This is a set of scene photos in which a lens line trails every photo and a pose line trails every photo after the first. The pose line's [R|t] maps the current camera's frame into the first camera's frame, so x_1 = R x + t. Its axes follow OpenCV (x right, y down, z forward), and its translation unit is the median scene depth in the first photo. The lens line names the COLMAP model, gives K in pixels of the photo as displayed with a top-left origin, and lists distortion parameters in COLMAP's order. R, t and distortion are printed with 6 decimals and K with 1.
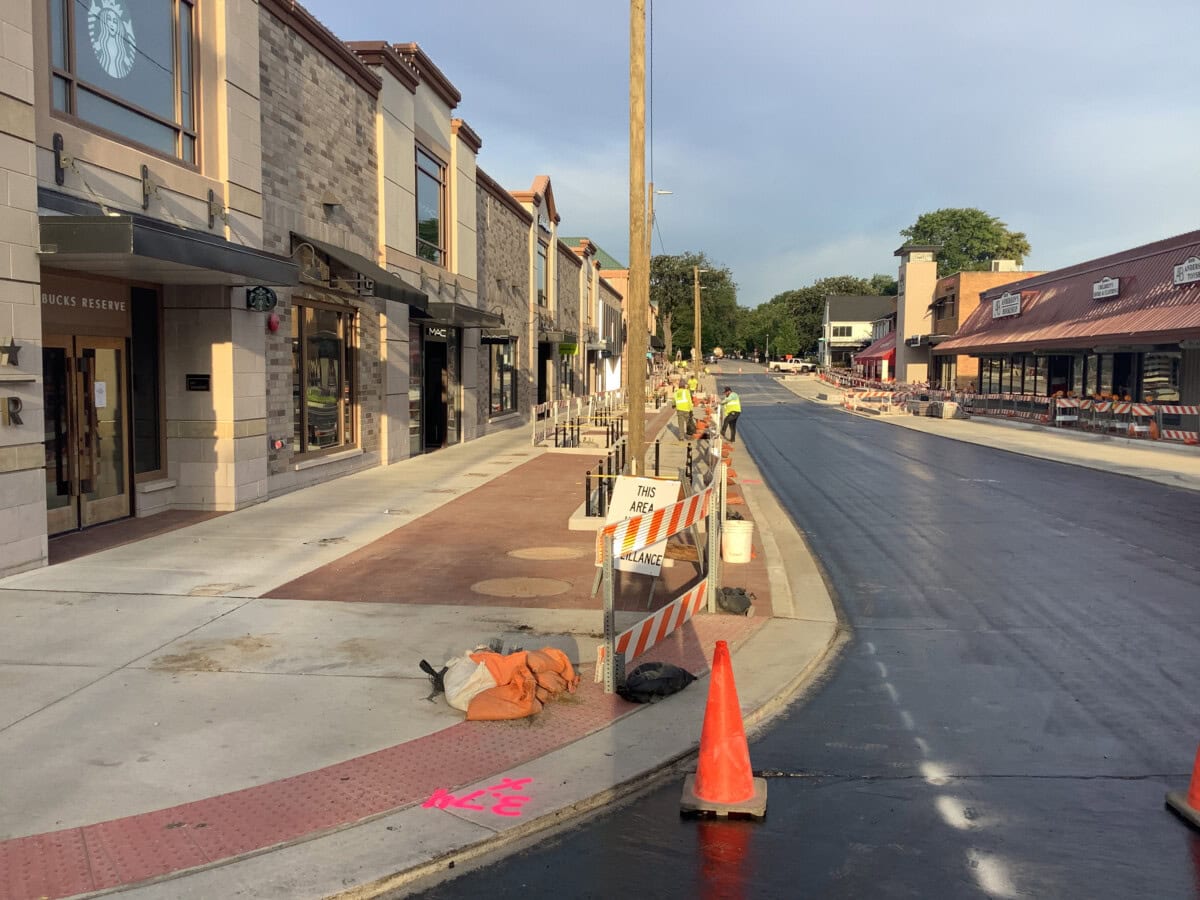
lens RADIAL K [[1114.1, 0, 590.1], [0, 1114.1, 455.3], [0, 0, 1]] dist [0.131699, -0.248883]
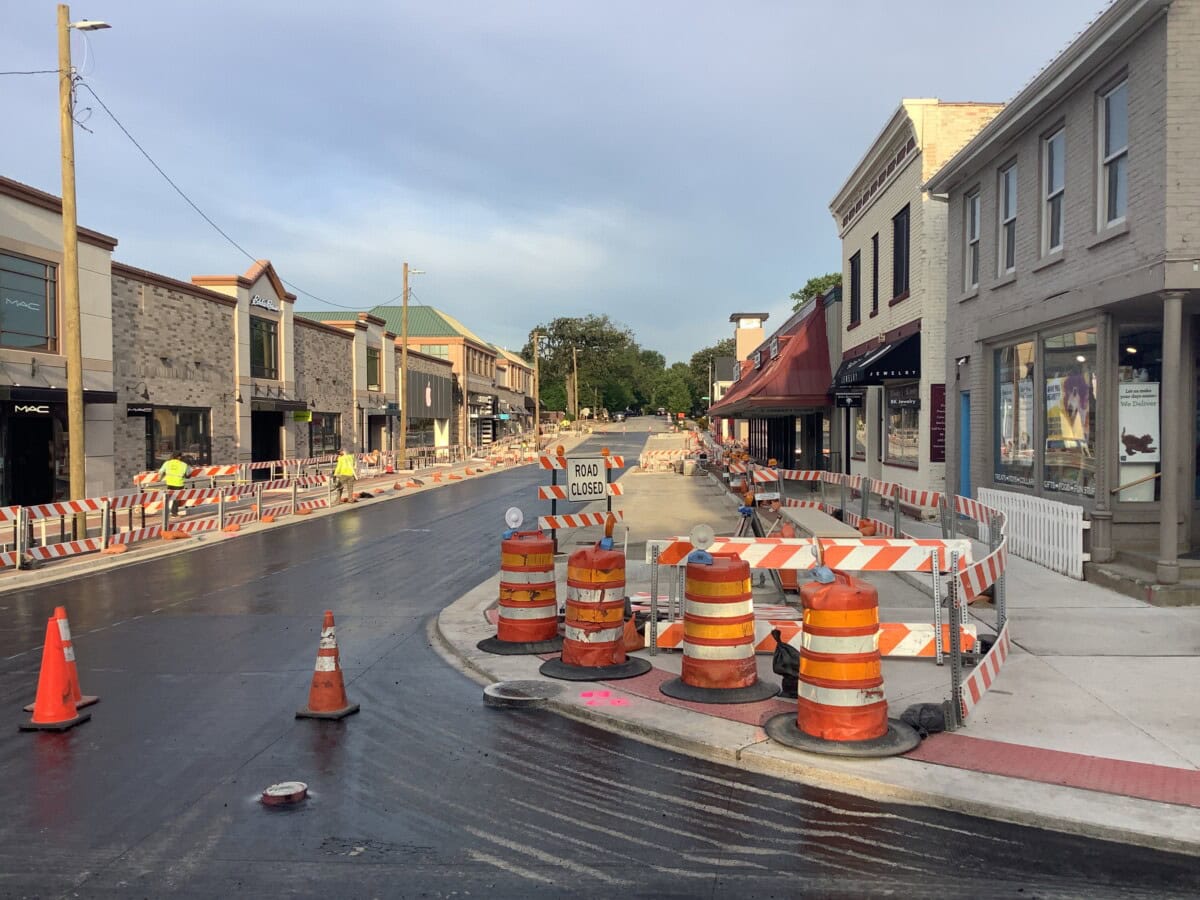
lens RADIAL K [[1115.6, 0, 608.3], [0, 1115.6, 455.8], [0, 0, 1]] dist [0.106967, -0.203112]
pose [[0.998937, -0.012149, 0.044459, 0.302042], [0.014359, 0.998659, -0.049742, 0.002860], [-0.043795, 0.050328, 0.997772, -0.134826]]
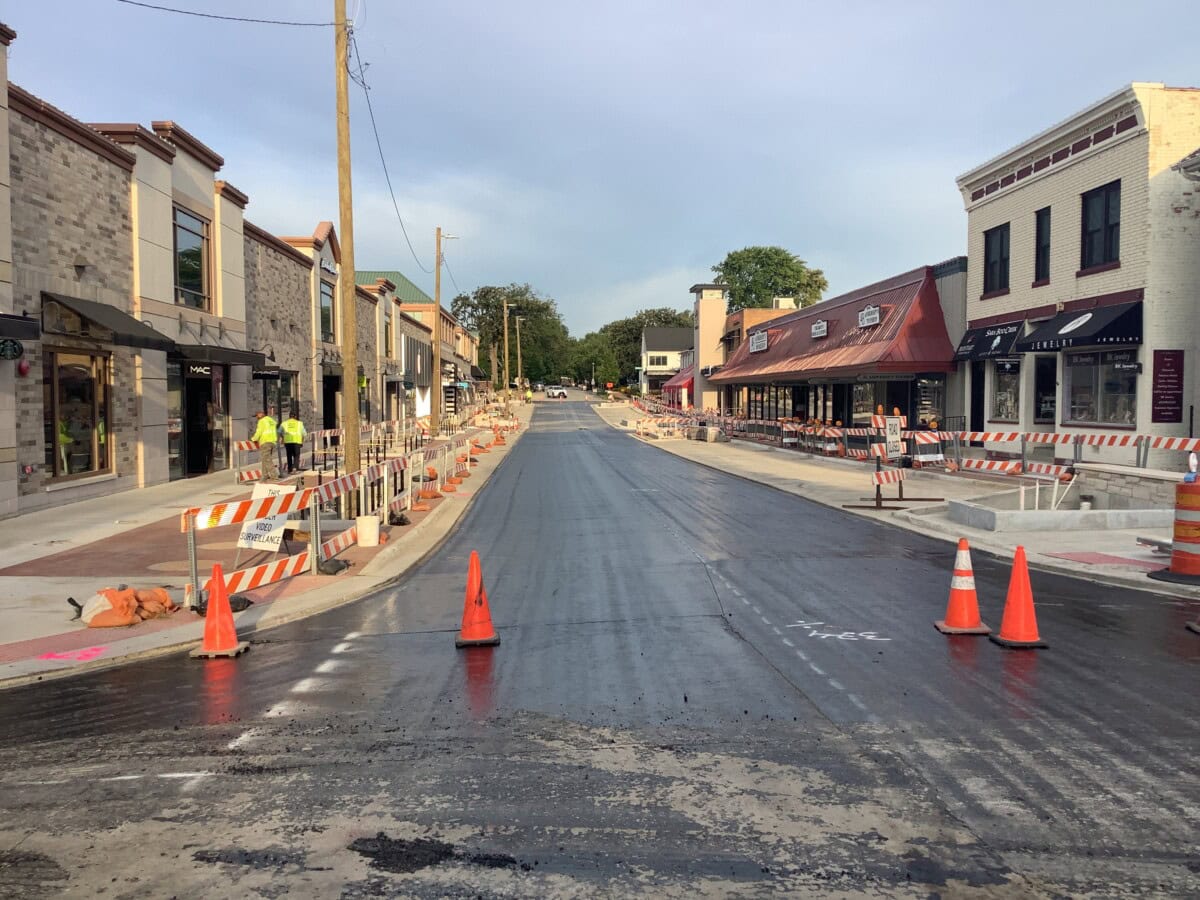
lens RADIAL K [[1115.6, 0, 608.3], [0, 1115.6, 455.8], [0, 0, 1]] dist [0.106967, -0.203112]
pose [[0.987943, -0.014952, 0.154094, 0.069287], [0.018599, 0.999579, -0.022251, 0.006641], [-0.153696, 0.024849, 0.987806, -0.133855]]
